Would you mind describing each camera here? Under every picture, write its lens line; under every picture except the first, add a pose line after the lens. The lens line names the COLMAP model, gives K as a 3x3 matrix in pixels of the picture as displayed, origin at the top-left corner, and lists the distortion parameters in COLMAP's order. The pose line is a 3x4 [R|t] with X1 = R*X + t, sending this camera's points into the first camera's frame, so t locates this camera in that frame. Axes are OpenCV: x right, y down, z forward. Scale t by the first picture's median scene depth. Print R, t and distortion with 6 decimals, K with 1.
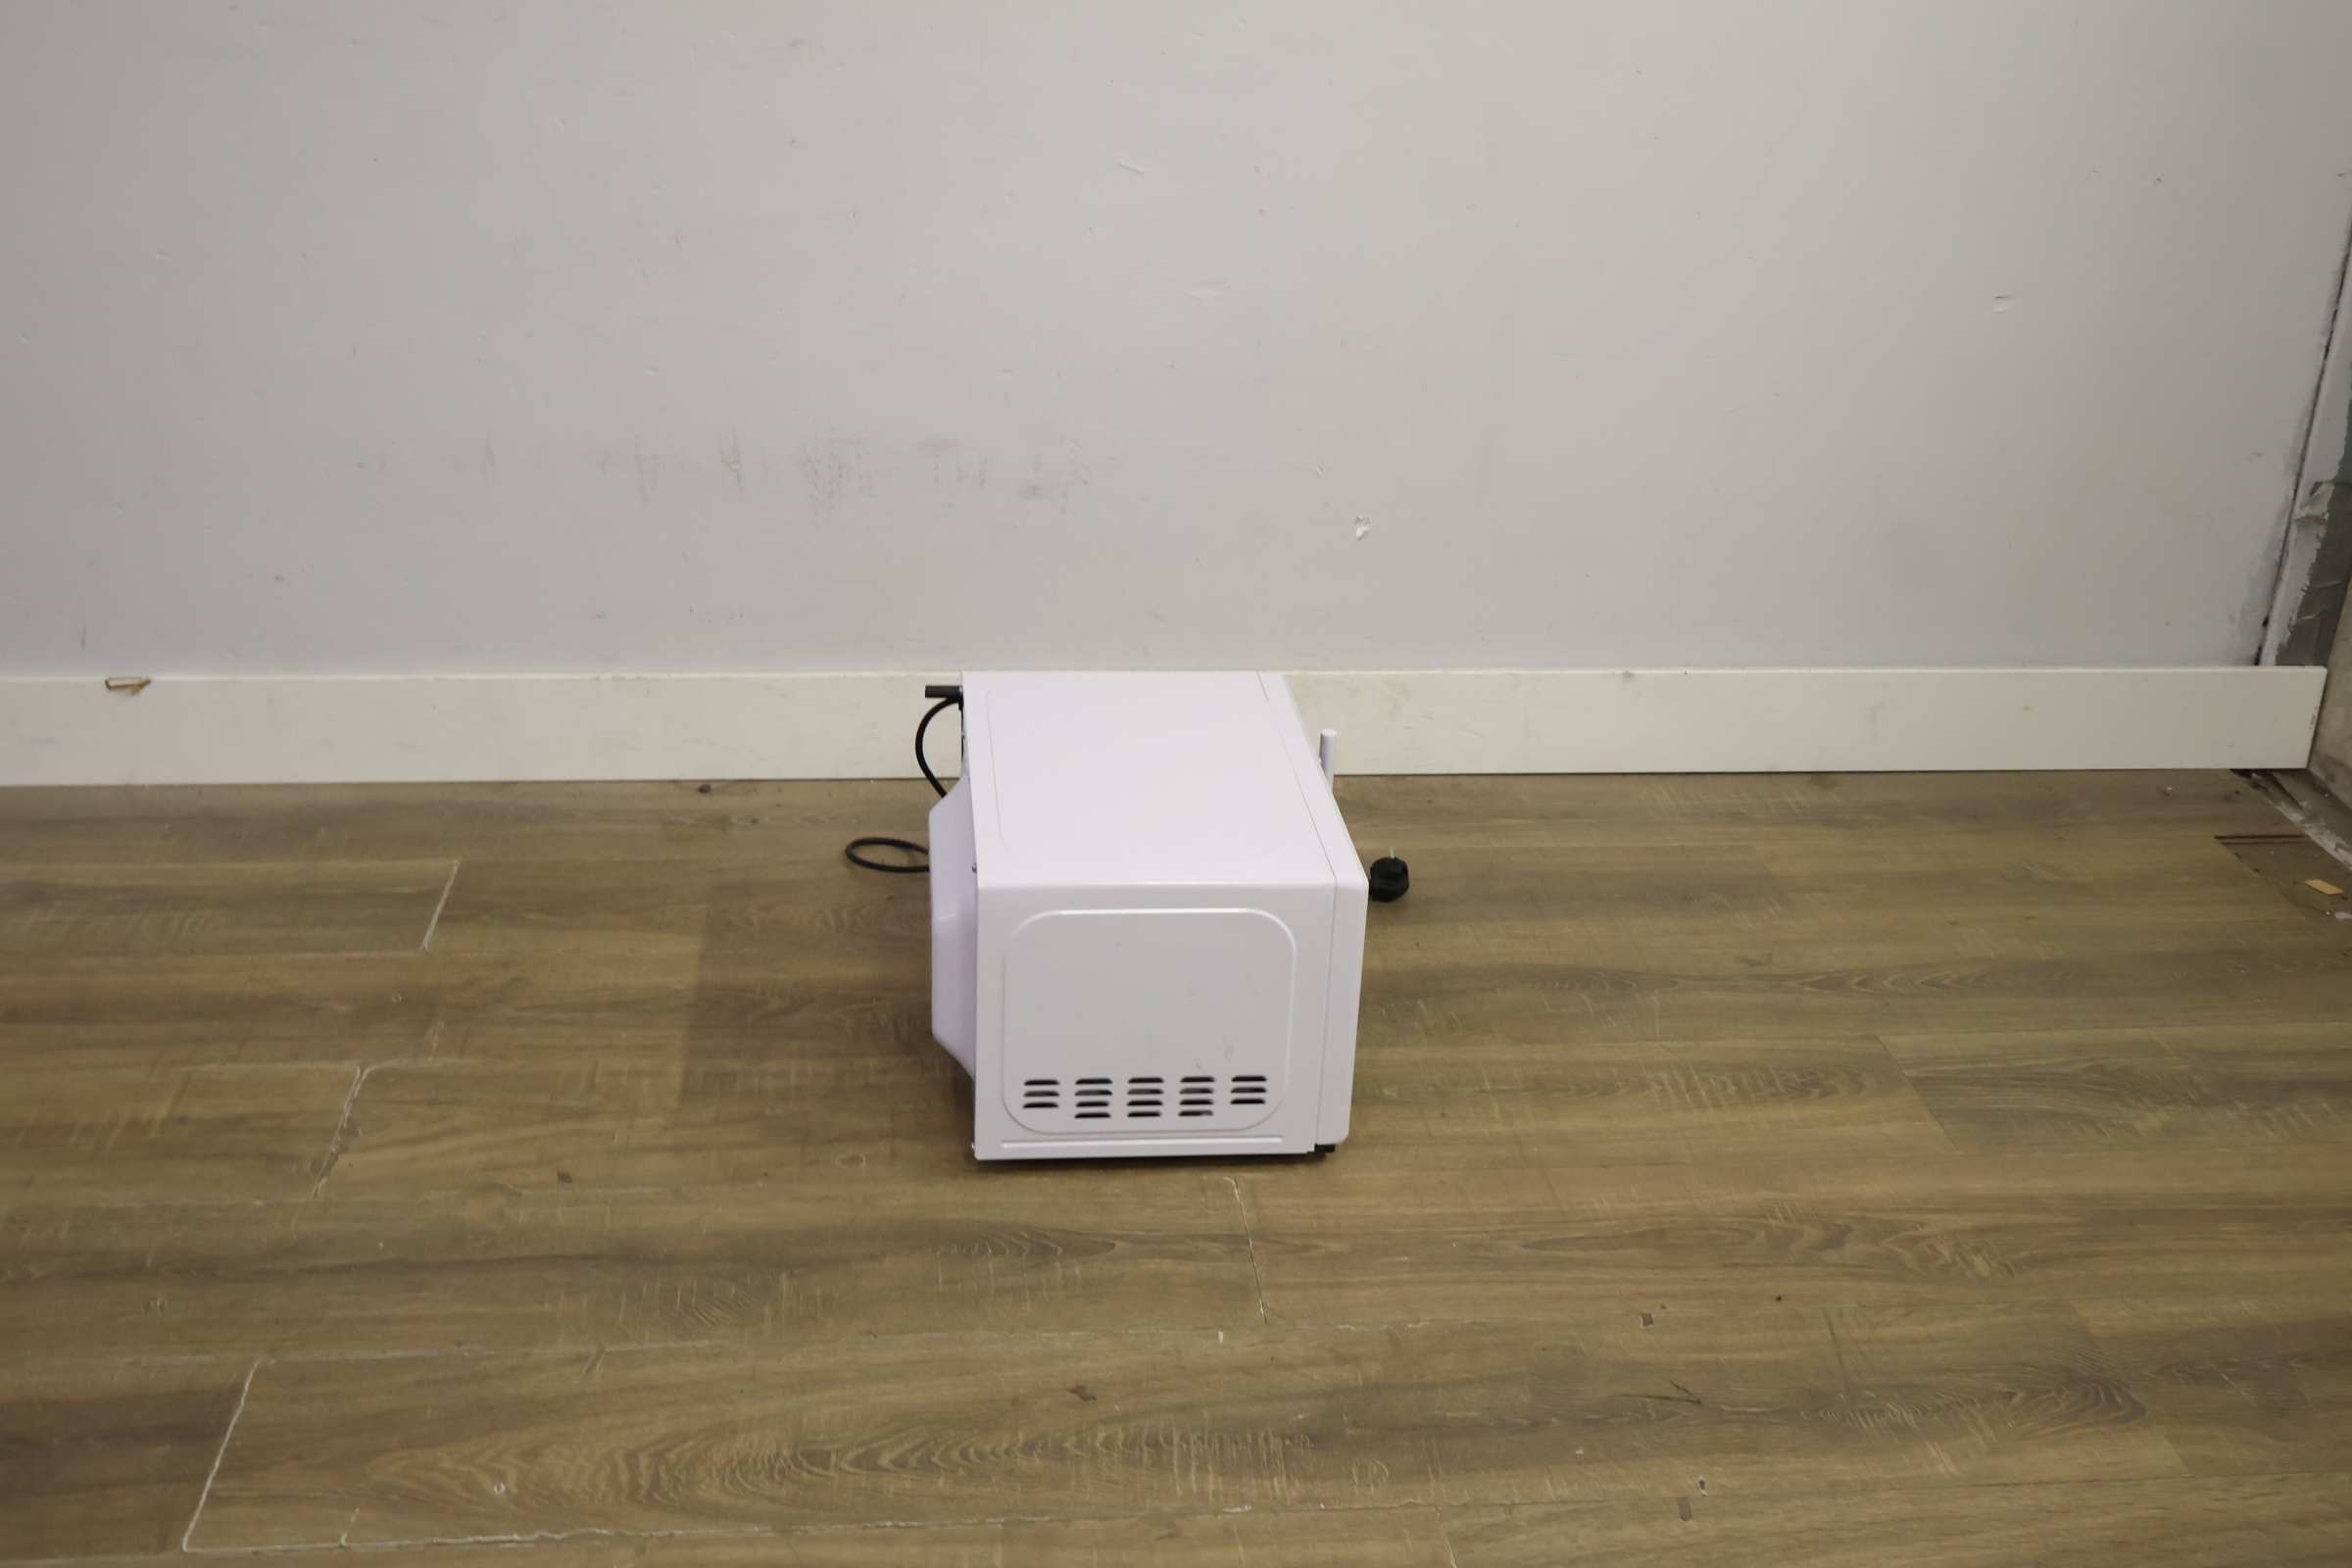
lens RADIAL K [[2480.8, 0, 1168.4], [0, 2480.8, 782.2], [0, 0, 1]] dist [-0.007070, 0.000000]
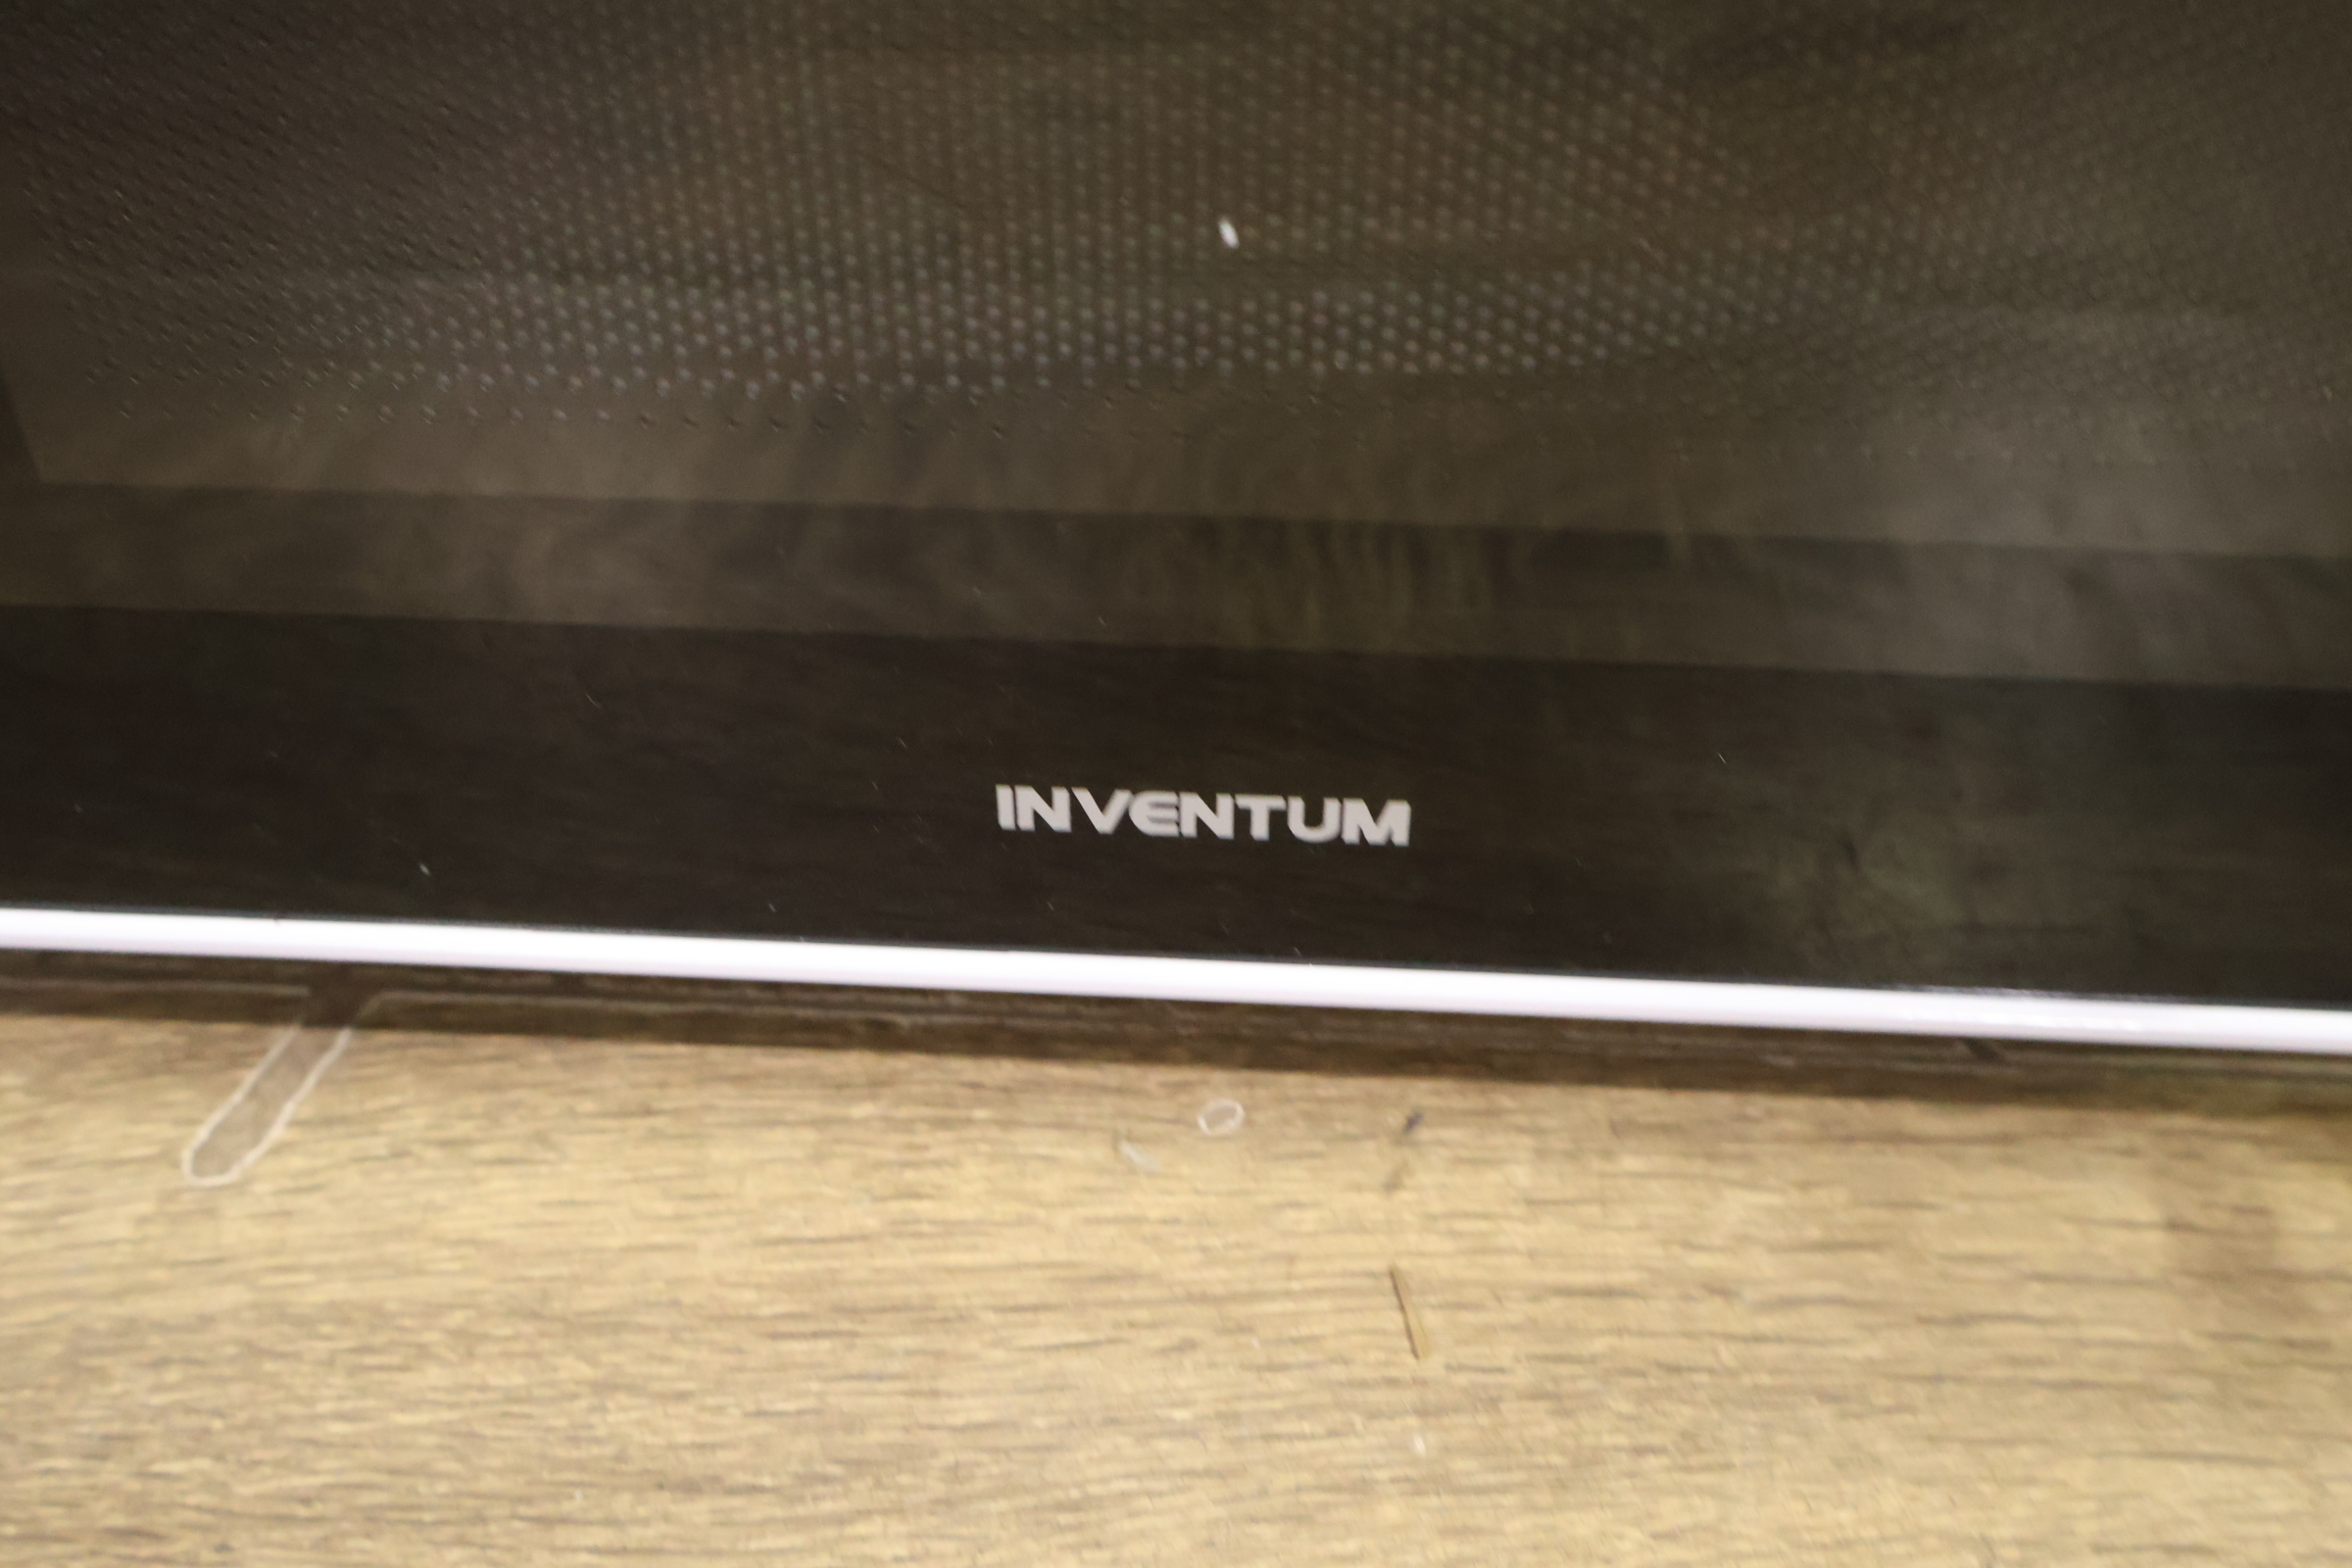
lens RADIAL K [[2480.8, 0, 1176.4], [0, 2480.8, 785.1], [0, 0, 1]] dist [-0.007070, 0.000000]
pose [[0.984493, 0.076614, -0.157807, -0.135415], [-0.030146, 0.960093, 0.278053, 0.152692], [0.172812, -0.268984, 0.947514, 0.784912]]
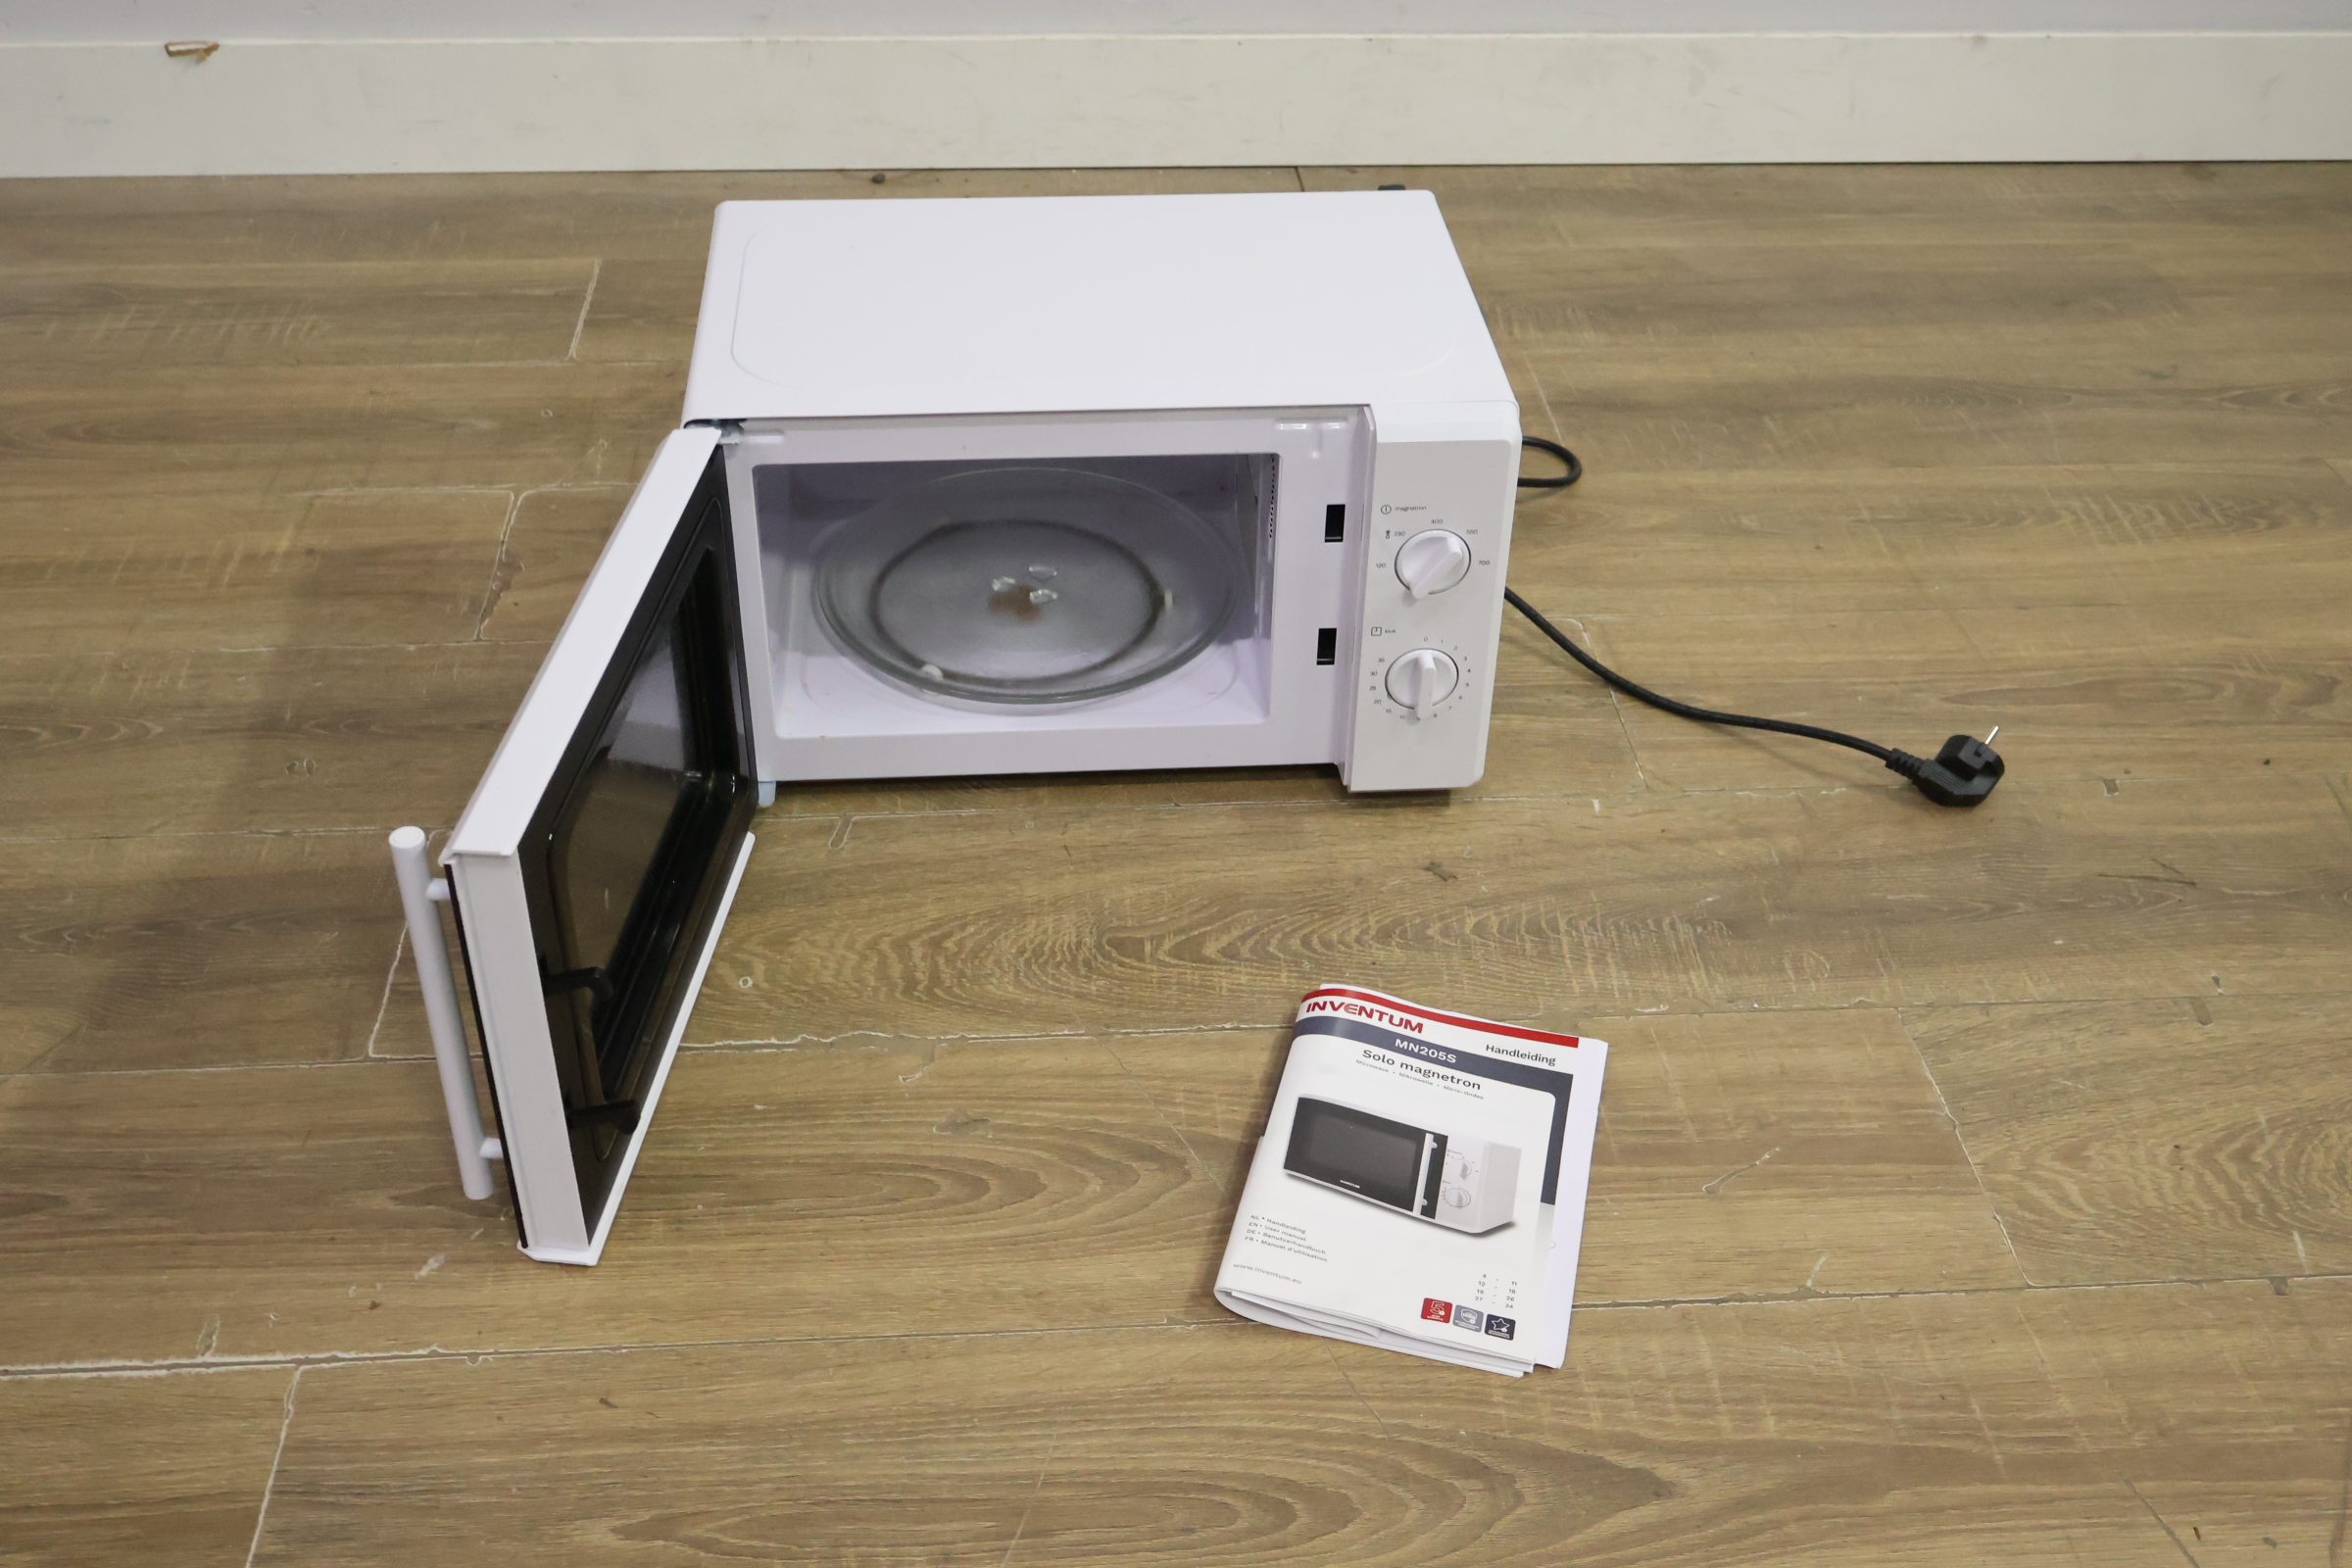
lens RADIAL K [[2480.8, 0, 1176.5], [0, 2480.8, 795.7], [0, 0, 1]] dist [-0.007070, 0.000000]
pose [[0.999829, 0.001482, -0.018410, -0.096014], [0.002308, 0.978933, 0.204169, 0.049542], [0.018324, -0.204177, 0.978763, 0.183258]]
